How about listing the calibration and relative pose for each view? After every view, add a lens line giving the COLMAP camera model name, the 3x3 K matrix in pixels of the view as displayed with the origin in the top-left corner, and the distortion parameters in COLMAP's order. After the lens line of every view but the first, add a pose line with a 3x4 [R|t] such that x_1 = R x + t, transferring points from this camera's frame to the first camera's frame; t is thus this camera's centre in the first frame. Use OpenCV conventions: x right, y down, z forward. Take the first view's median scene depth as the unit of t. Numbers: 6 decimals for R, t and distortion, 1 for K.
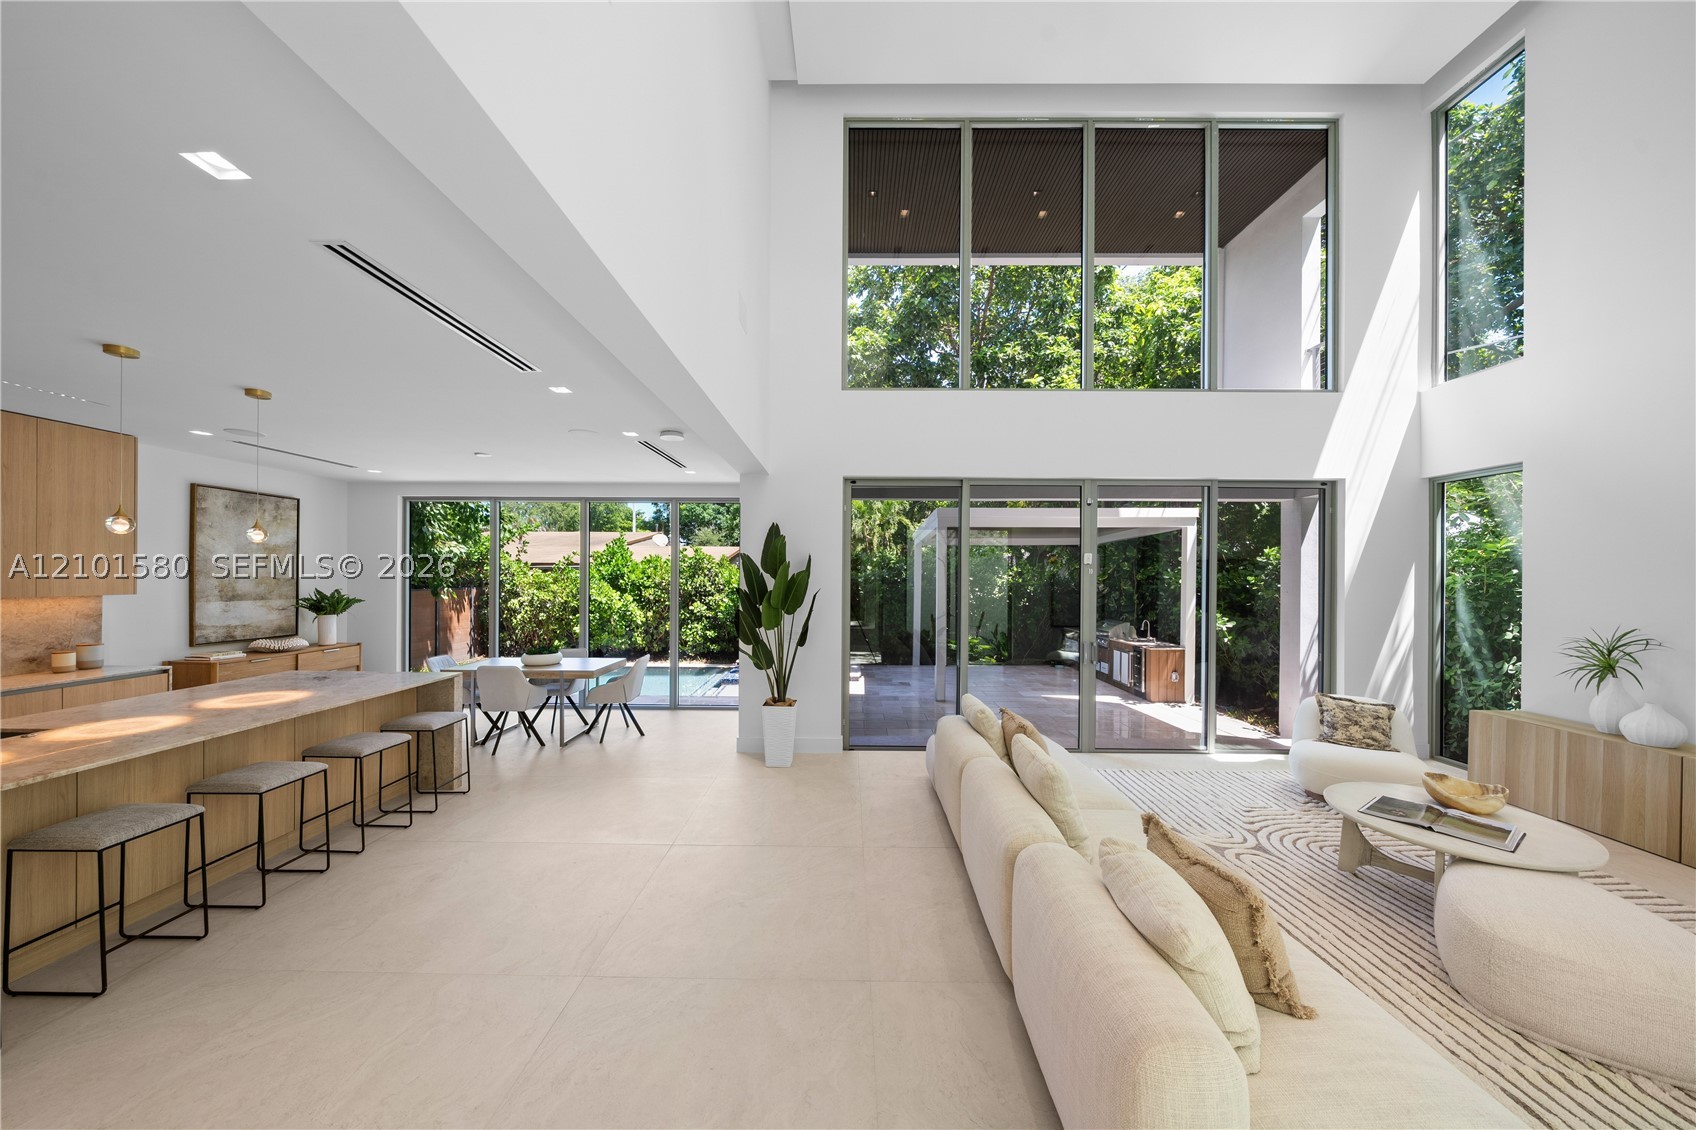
lens RADIAL K [[579.7, 0, 844.5], [0, 579.7, 577.2], [0, 0, 1]] dist [-0.002449, -0.000388]
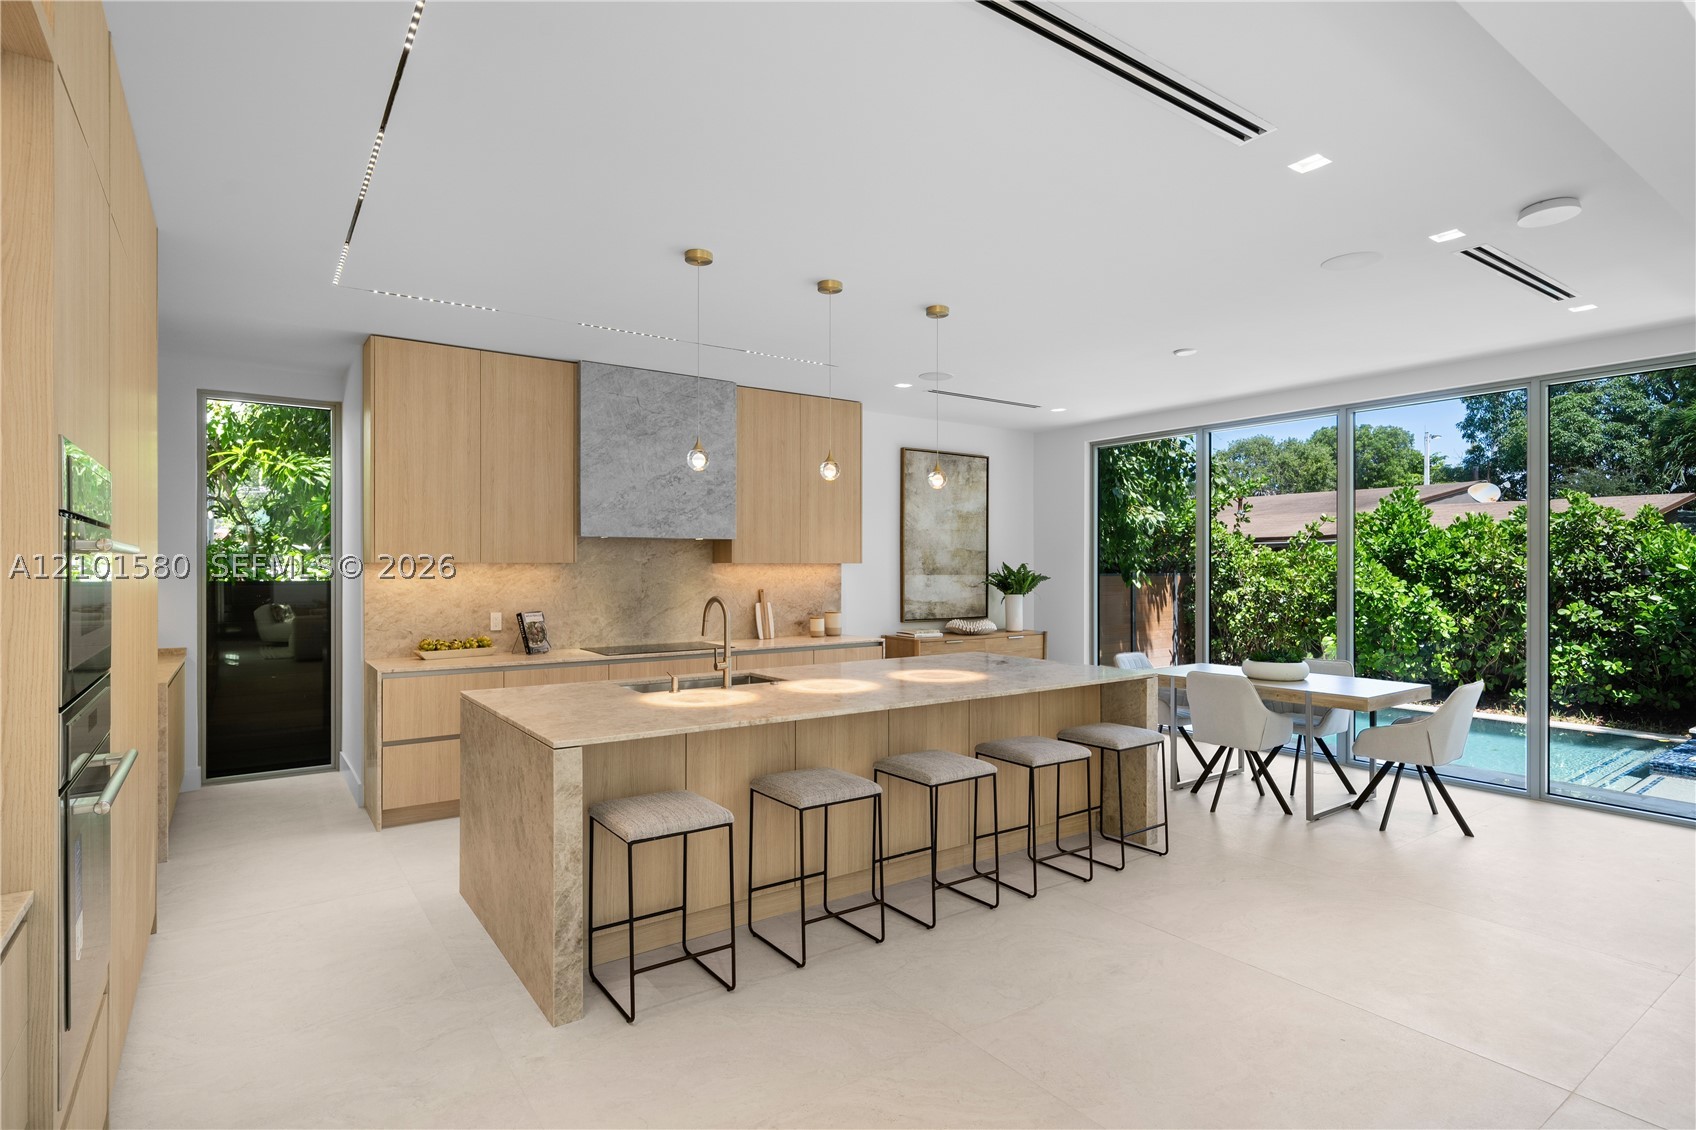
lens RADIAL K [[854.5, 0, 843.9], [0, 854.5, 569.0], [0, 0, 1]] dist [0.002213, 0.000356]
pose [[0.586547, -0.006629, -0.809888, -0.053845], [0.002494, 0.999977, -0.006379, 0.037247], [0.809912, 0.001722, 0.586549, 0.095067]]
